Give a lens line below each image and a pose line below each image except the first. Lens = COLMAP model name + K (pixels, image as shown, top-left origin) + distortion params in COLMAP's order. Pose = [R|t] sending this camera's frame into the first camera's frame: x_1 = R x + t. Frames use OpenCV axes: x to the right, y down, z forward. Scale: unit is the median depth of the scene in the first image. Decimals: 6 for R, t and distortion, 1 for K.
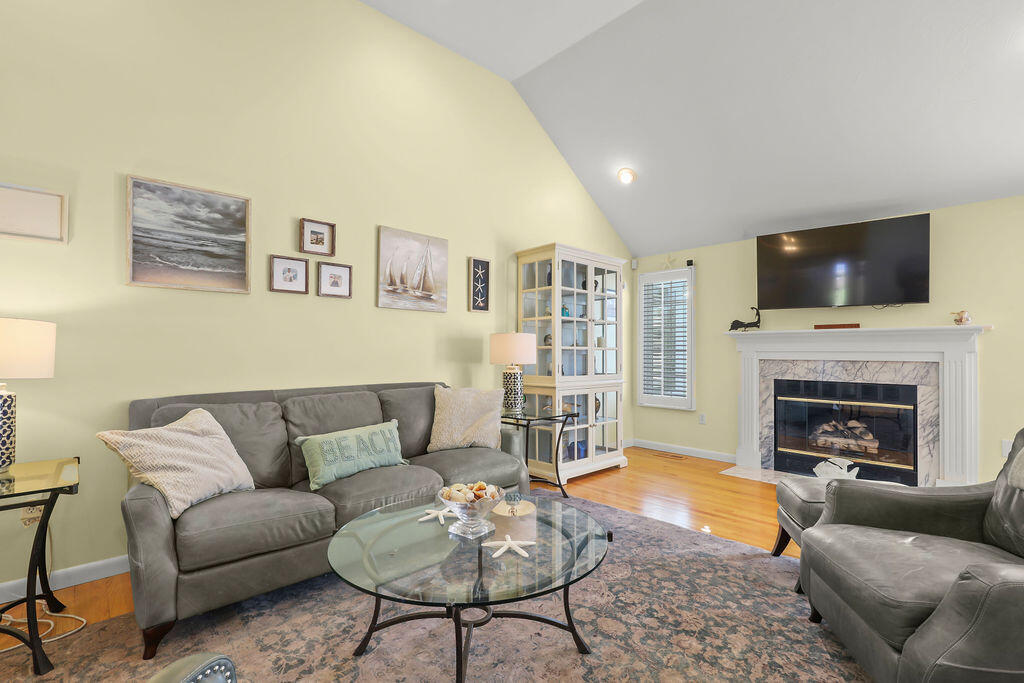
lens RADIAL K [[464.0, 0, 509.1], [0, 464.0, 344.3], [0, 0, 1]] dist [0.000626, 0.000177]
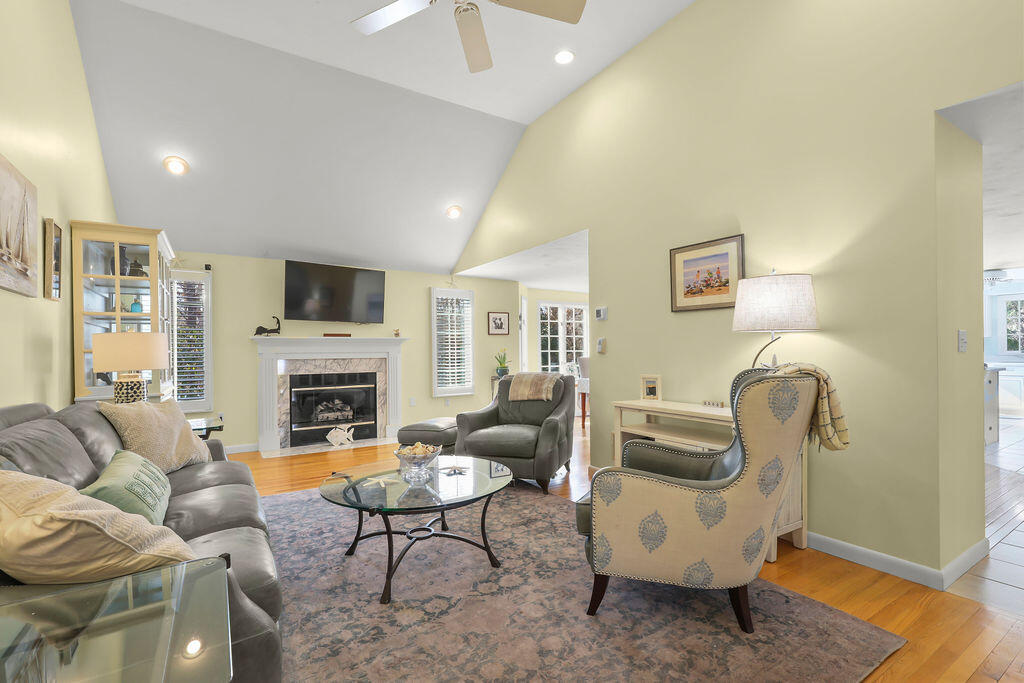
lens RADIAL K [[464.0, 0, 513.5], [0, 464.0, 345.0], [0, 0, 1]] dist [0.000626, 0.000177]
pose [[0.181495, 0.008844, 0.983352, -0.670747], [-0.004464, 0.999957, -0.008170, 0.001853], [-0.983382, -0.002907, 0.181526, 0.208675]]
